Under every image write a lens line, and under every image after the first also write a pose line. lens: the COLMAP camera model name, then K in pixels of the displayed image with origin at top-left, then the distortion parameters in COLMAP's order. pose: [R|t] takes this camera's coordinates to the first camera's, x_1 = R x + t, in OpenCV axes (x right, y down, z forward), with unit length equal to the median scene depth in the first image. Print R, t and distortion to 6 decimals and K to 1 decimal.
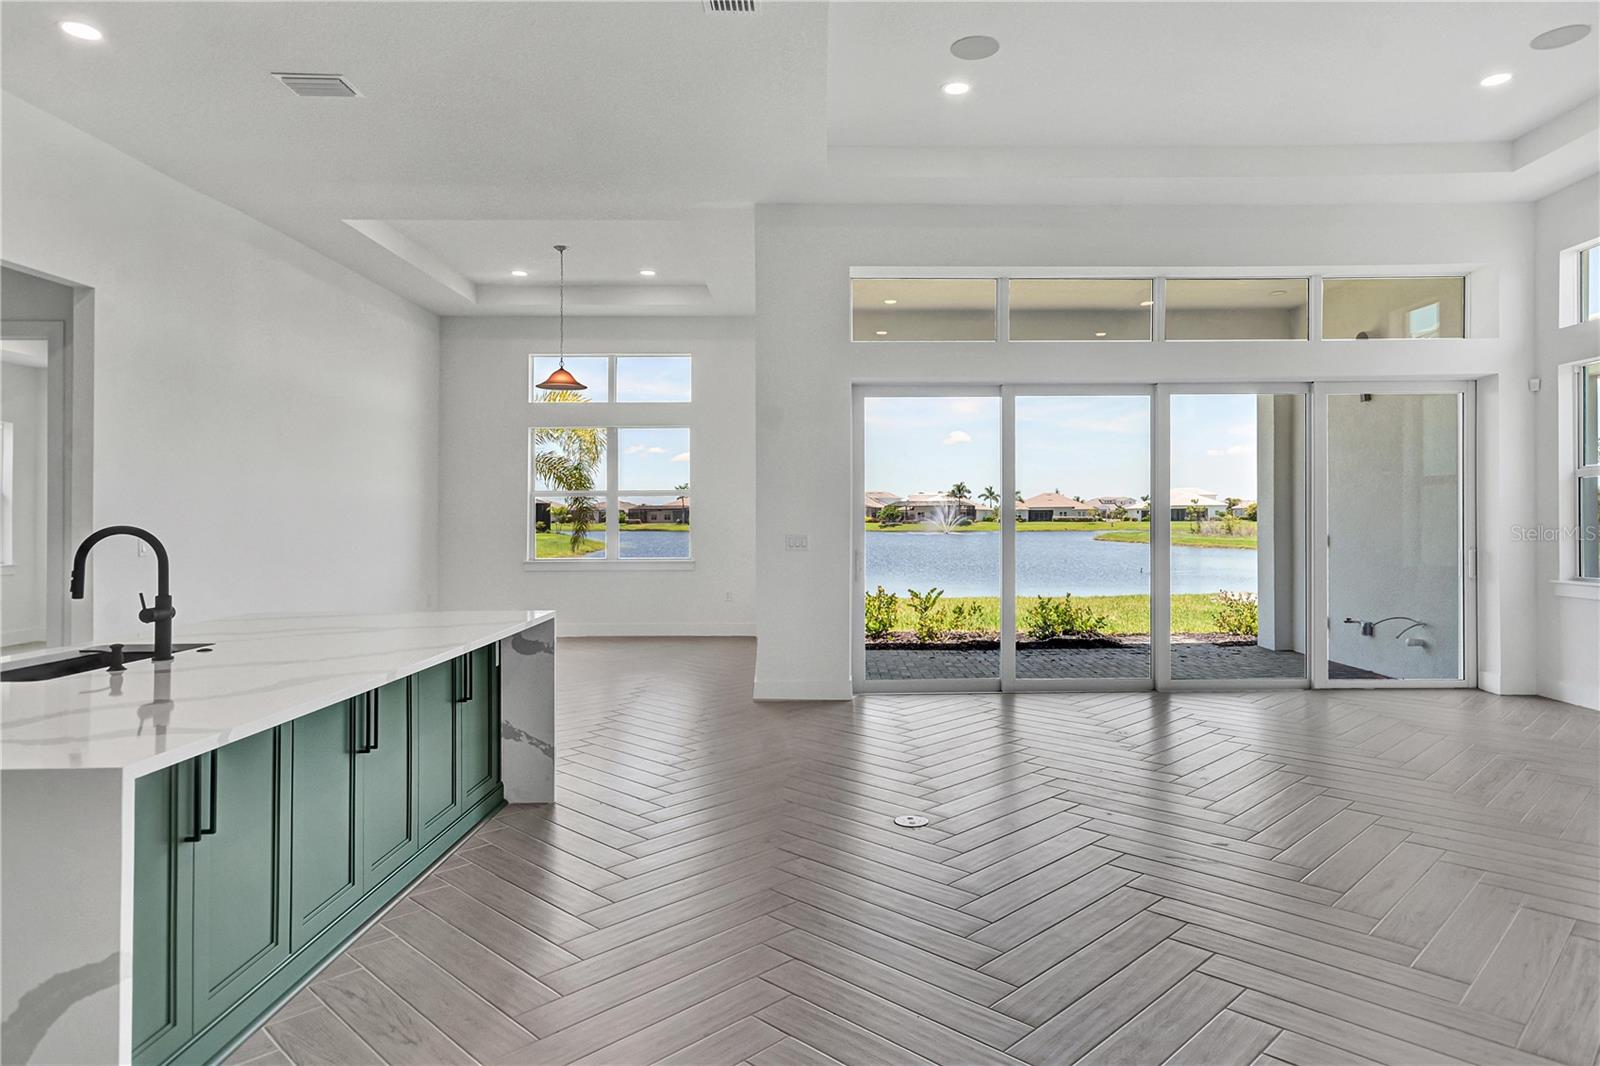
lens RADIAL K [[933.4, 0, 800.0], [0, 933.4, 533.0], [0, 0, 1]] dist [0.001409, 0.000700]
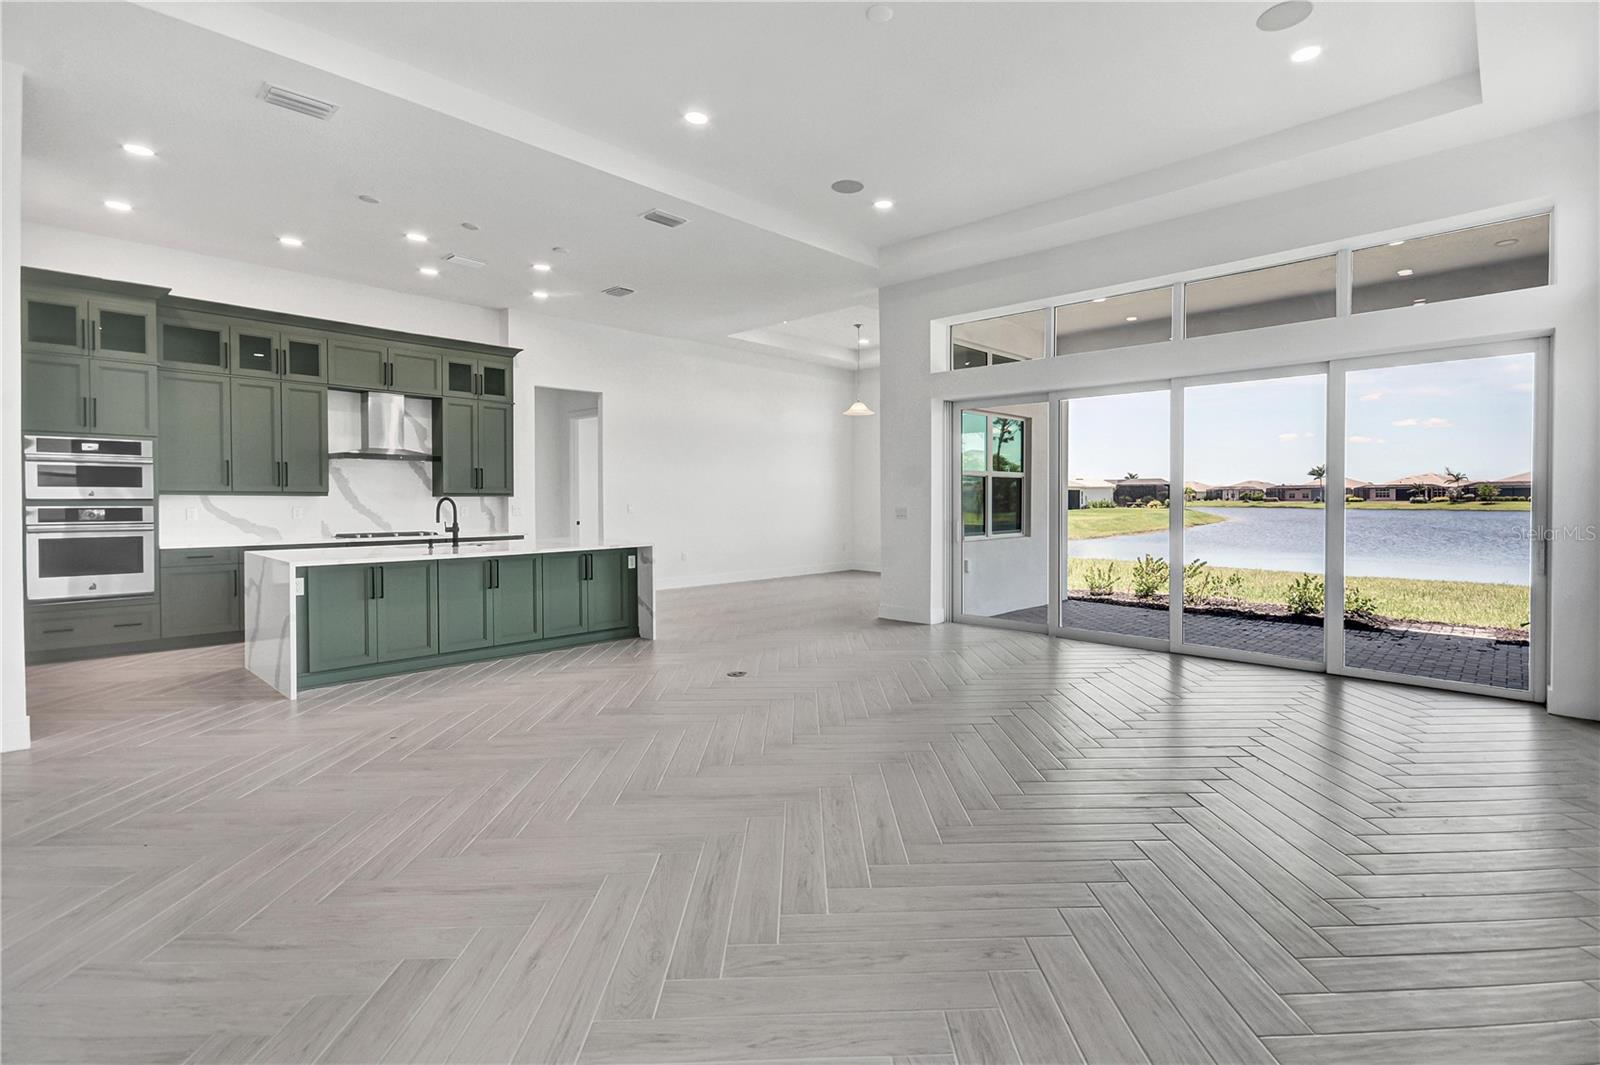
lens RADIAL K [[730.9, 0, 821.6], [0, 730.9, 515.8], [0, 0, 1]] dist [0.003152, 0.000300]
pose [[0.735500, 0.020893, -0.677202, 0.530660], [-0.013417, 0.999778, 0.016274, -0.002492], [0.677392, -0.002883, 0.735617, 0.049694]]
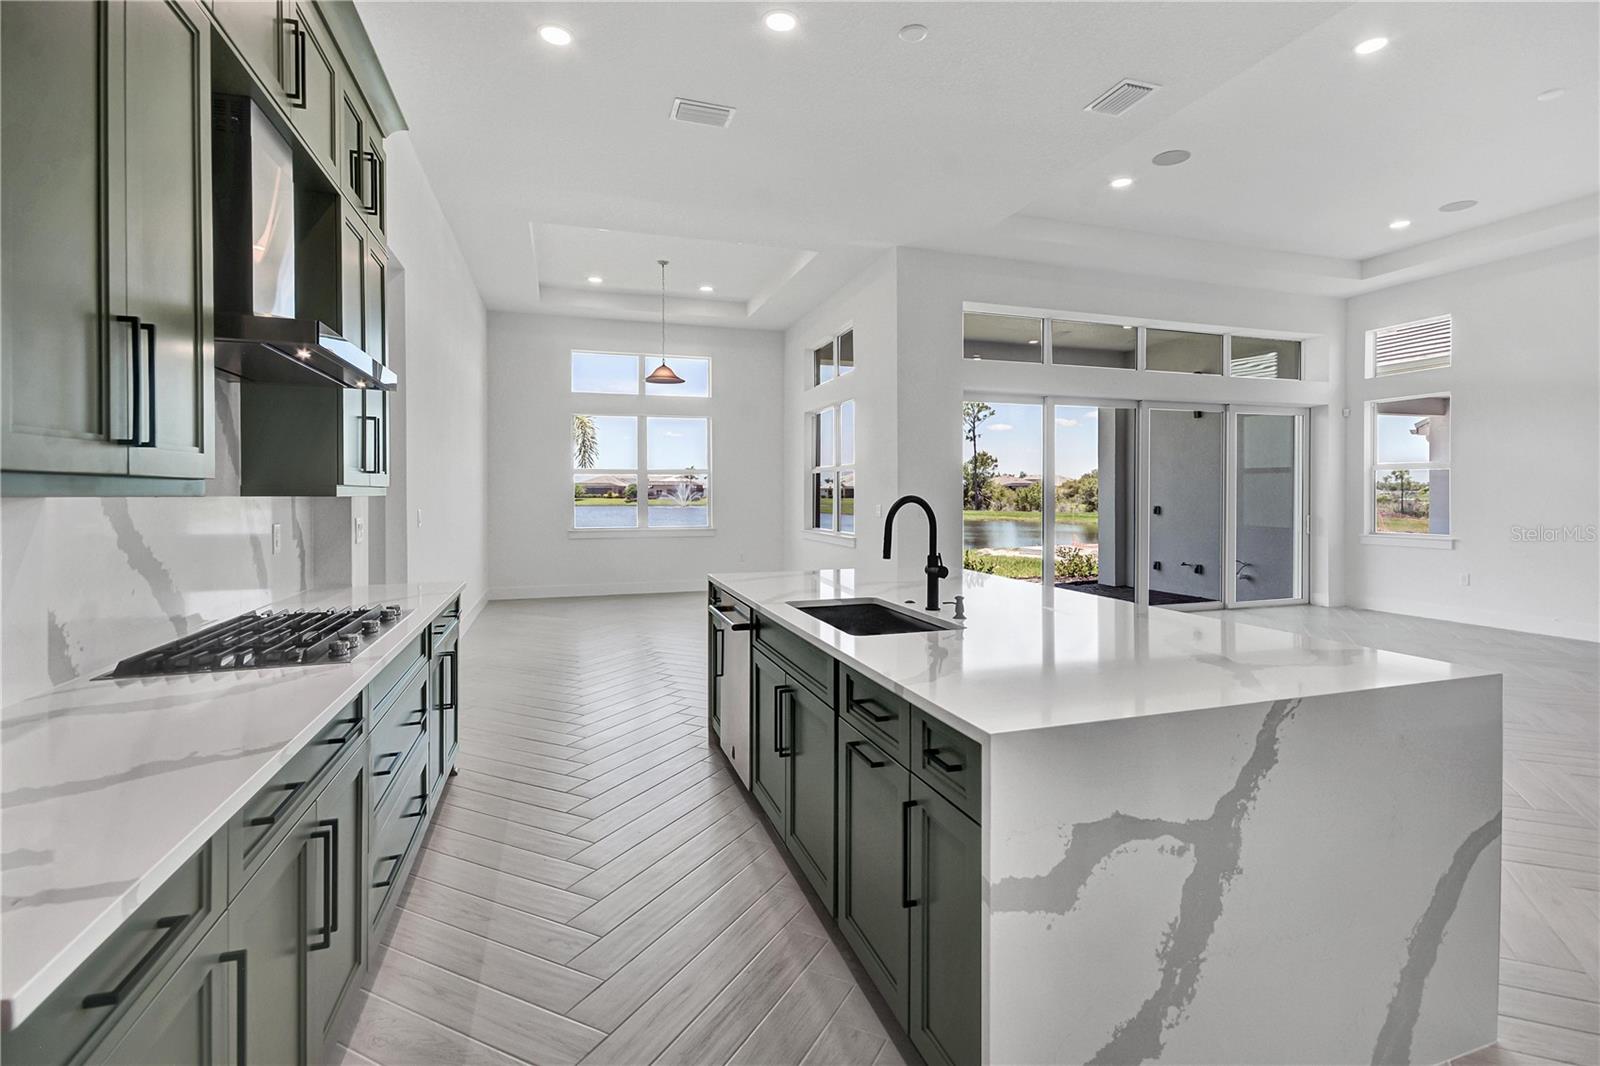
lens RADIAL K [[755.2, 0, 799.9], [0, 755.2, 498.1], [0, 0, 1]] dist [0.004390, 0.001371]
pose [[0.949813, 0.002388, 0.312809, -0.378928], [0.001180, 0.999936, -0.011216, 0.001583], [-0.312816, 0.011022, 0.949750, 0.046072]]
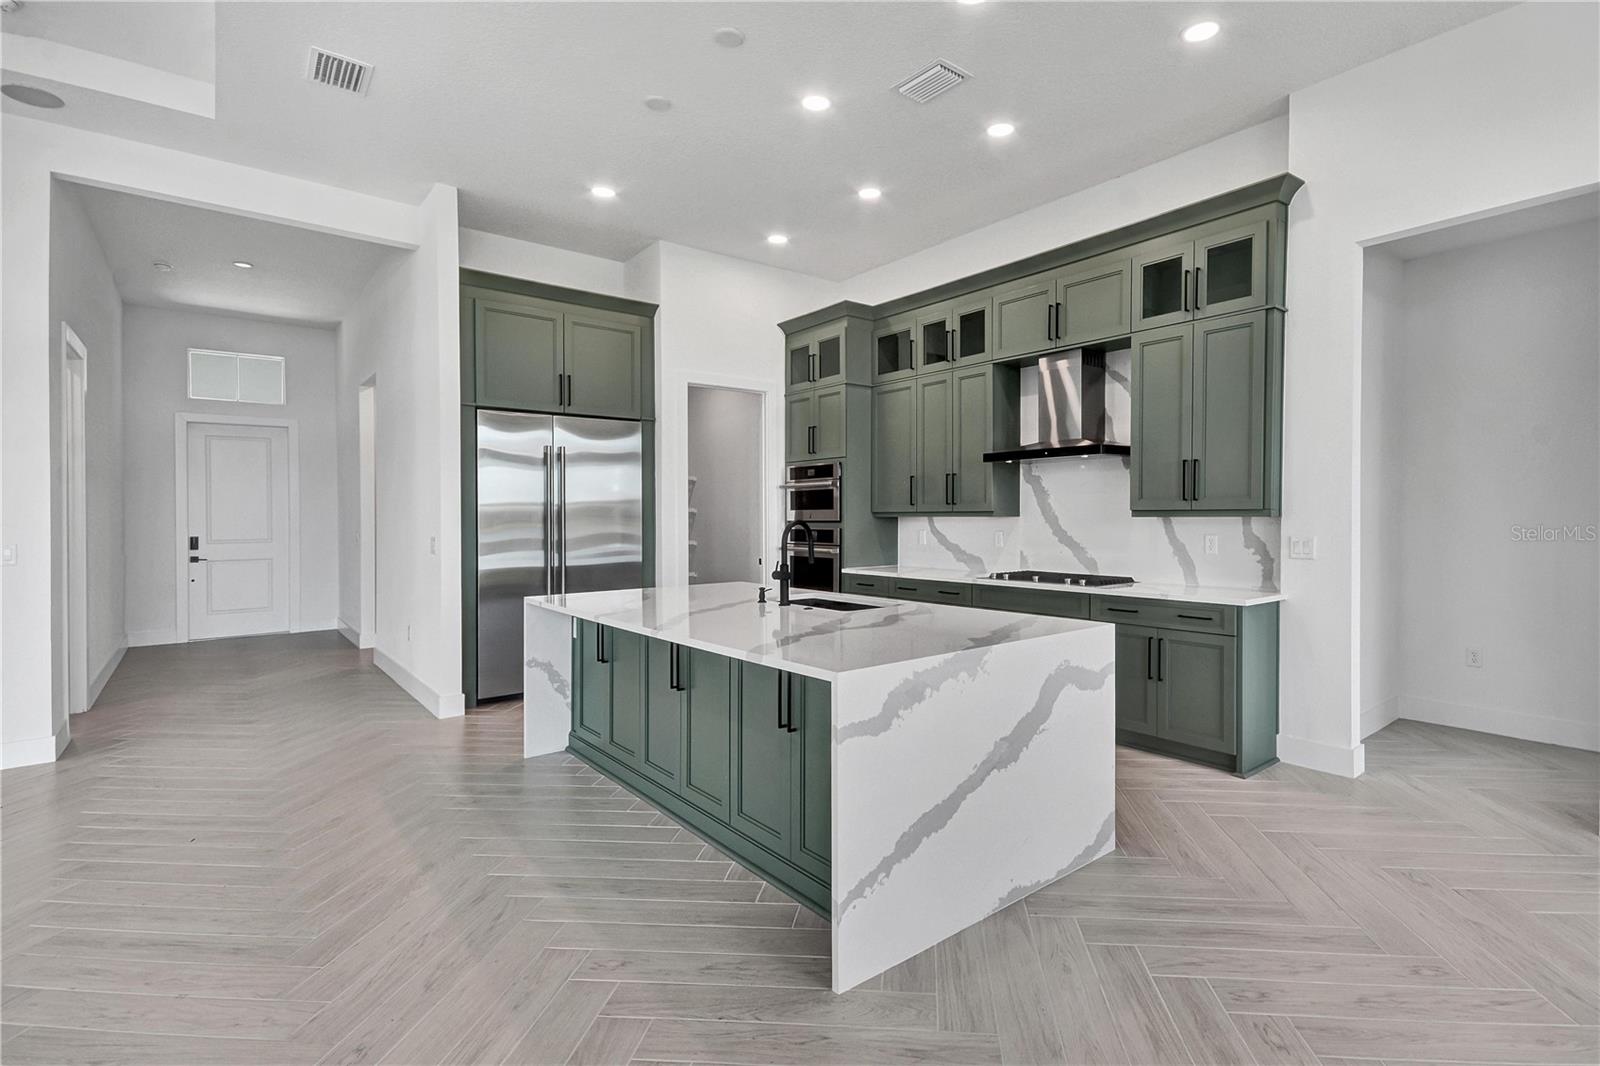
lens RADIAL K [[739.2, 0, 857.6], [0, 739.2, 526.8], [0, 0, 1]] dist [-0.003499, -0.000577]
pose [[-0.741096, 0.010647, -0.671314, 0.018361], [-0.004805, 0.999765, 0.021161, -0.008141], [0.671381, 0.018908, -0.740871, 0.679884]]
